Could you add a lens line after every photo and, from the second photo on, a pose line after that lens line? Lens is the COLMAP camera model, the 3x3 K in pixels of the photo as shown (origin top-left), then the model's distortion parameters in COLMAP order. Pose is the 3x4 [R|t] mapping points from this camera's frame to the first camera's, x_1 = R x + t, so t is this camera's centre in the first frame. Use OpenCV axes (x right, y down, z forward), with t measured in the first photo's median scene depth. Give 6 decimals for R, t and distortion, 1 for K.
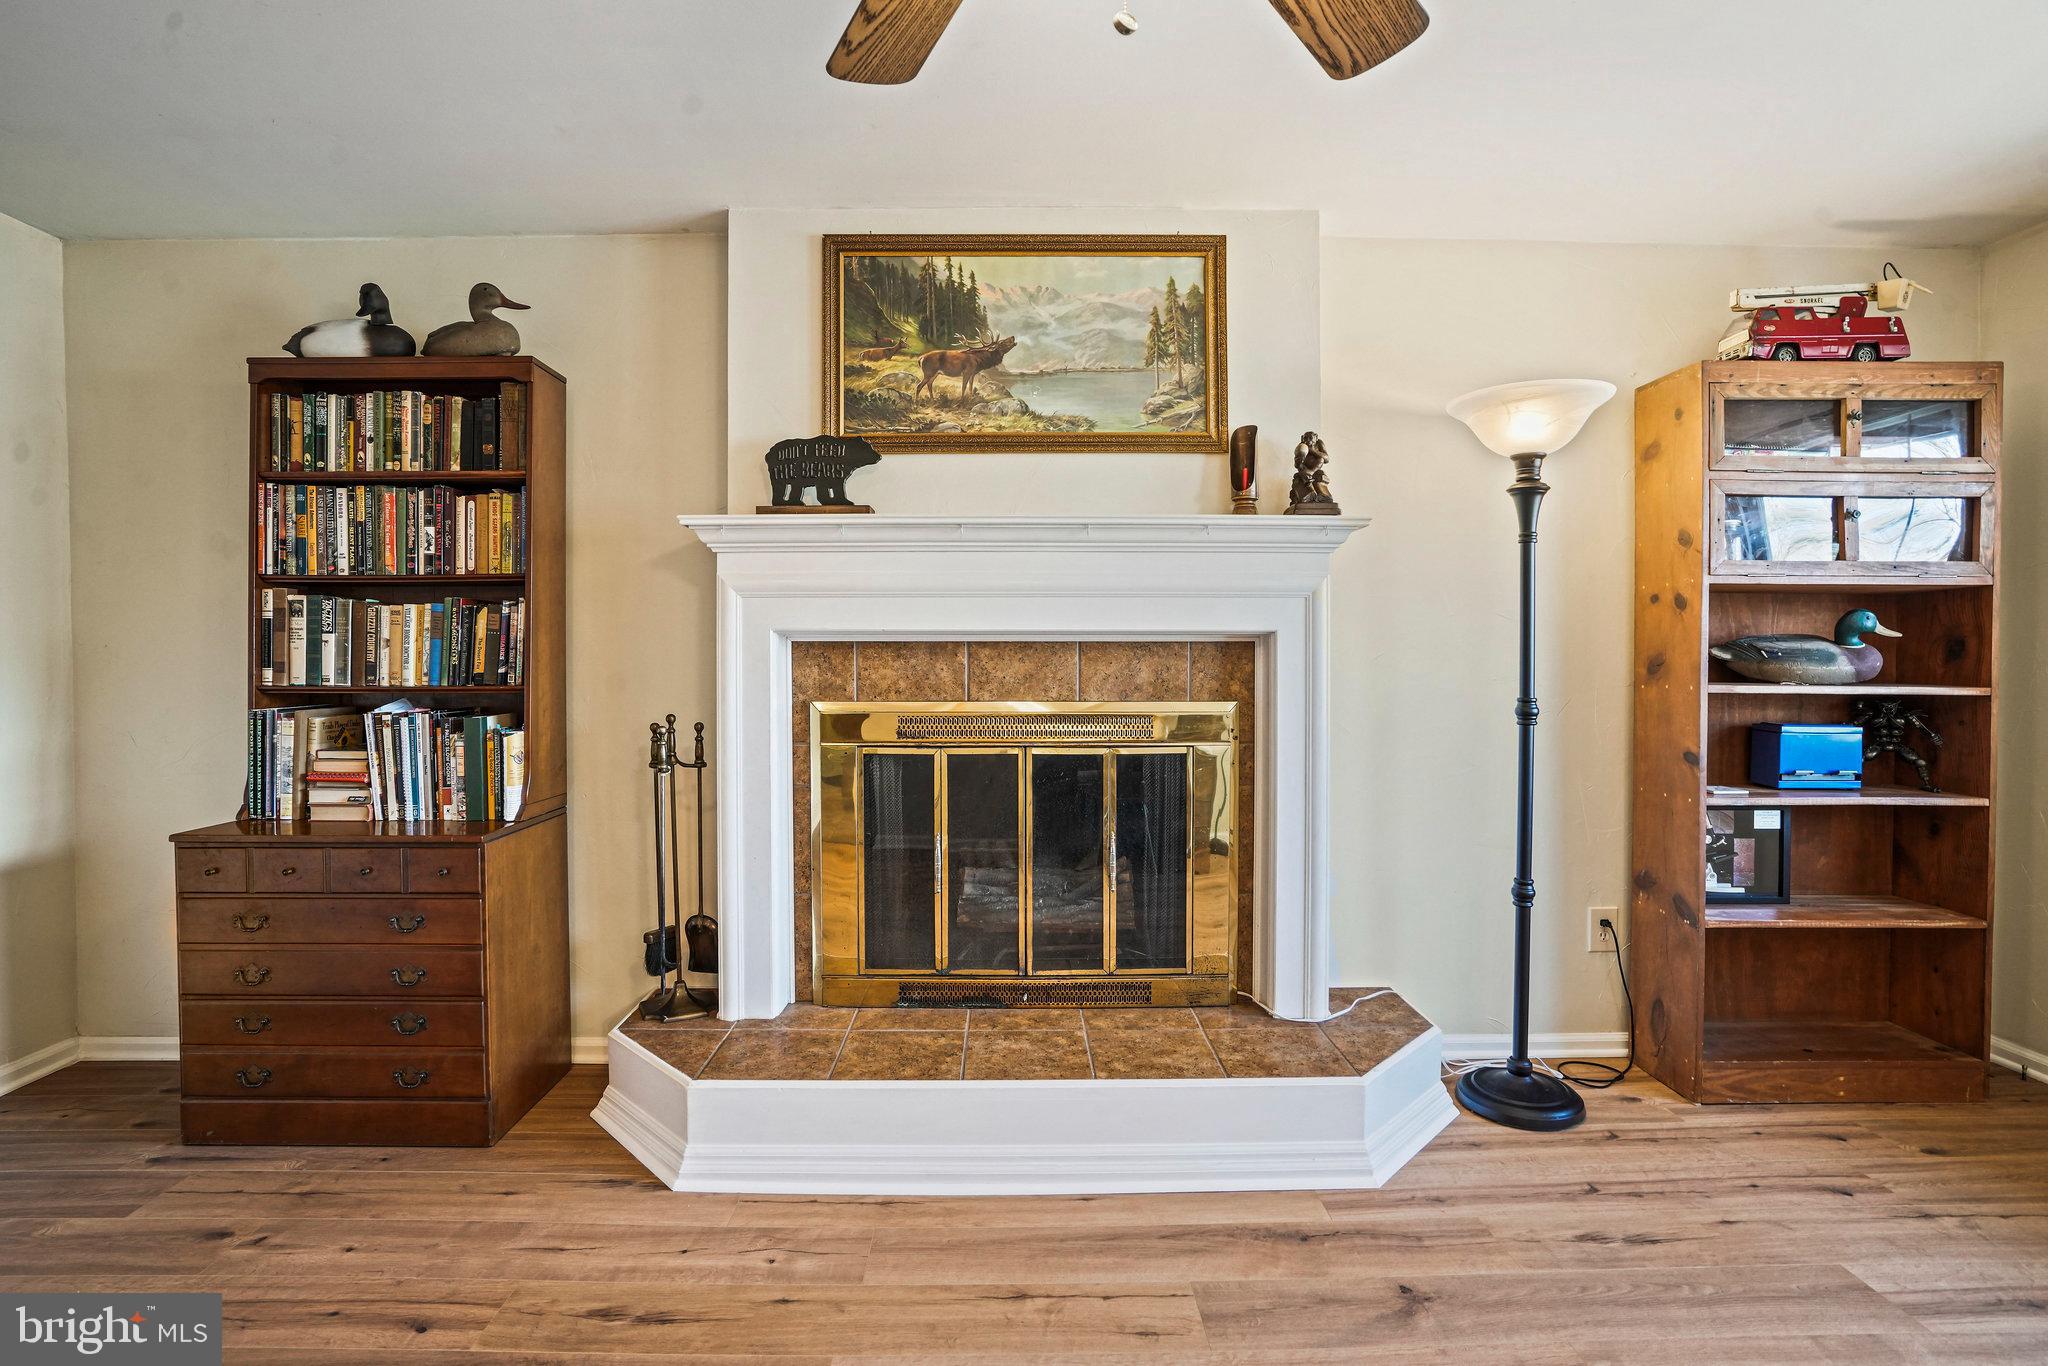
lens RADIAL K [[982.4, 0, 1005.8], [0, 982.4, 676.7], [0, 0, 1]] dist [-0.046794, 0.013963]
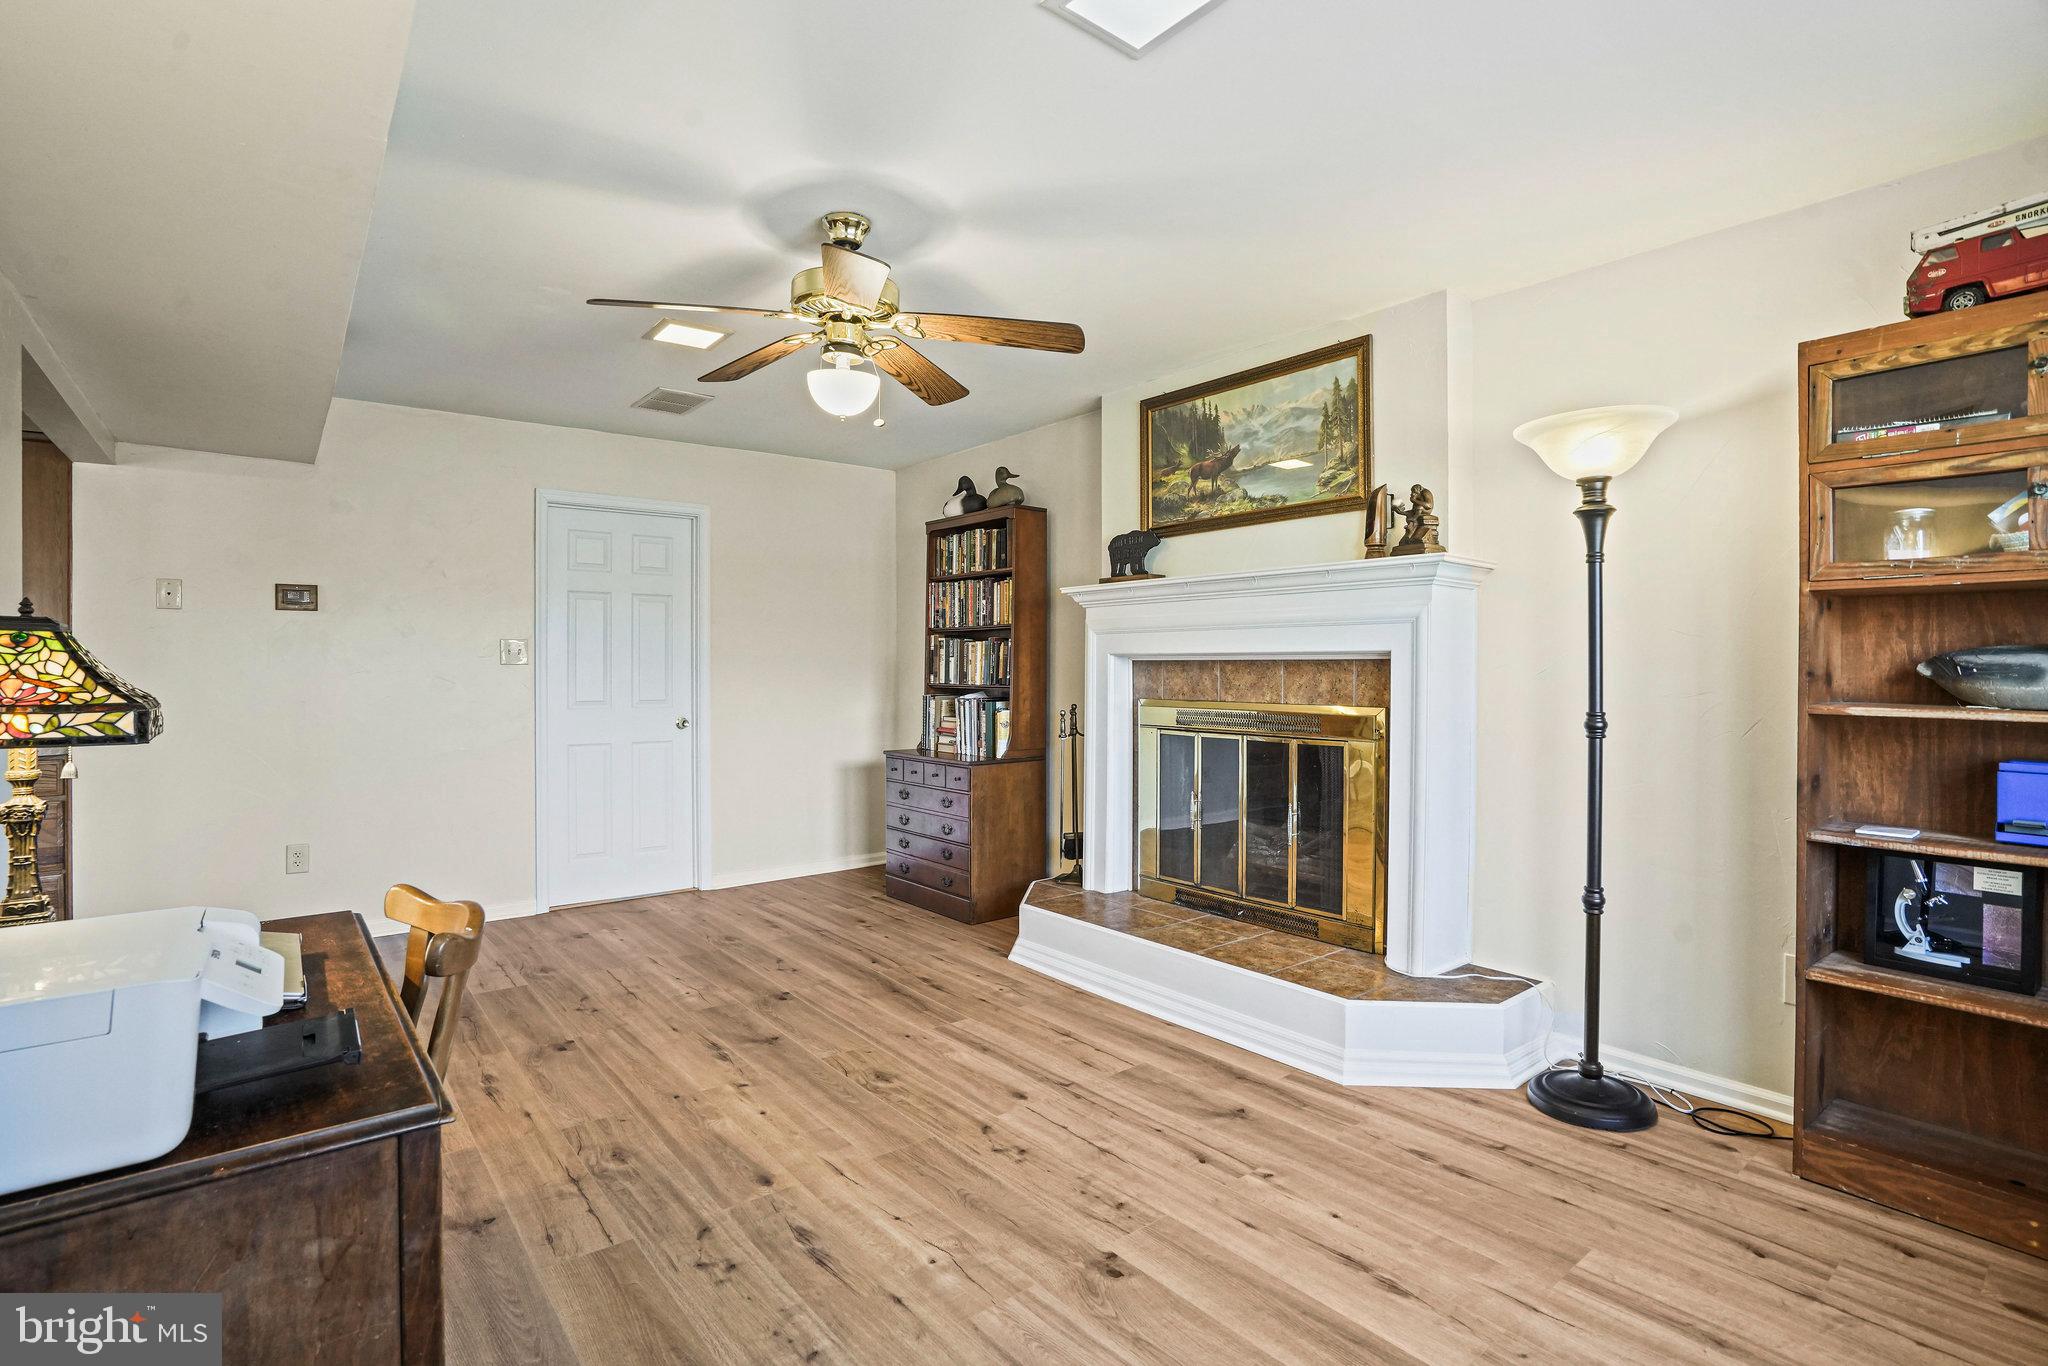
lens RADIAL K [[982.4, 0, 1026.2], [0, 982.4, 676.6], [0, 0, 1]] dist [-0.046794, 0.013963]
pose [[0.618623, 0.008490, -0.785642, 0.958502], [-0.018131, 0.999830, -0.003472, -0.001428], [0.785479, 0.016392, 0.618671, -0.117329]]
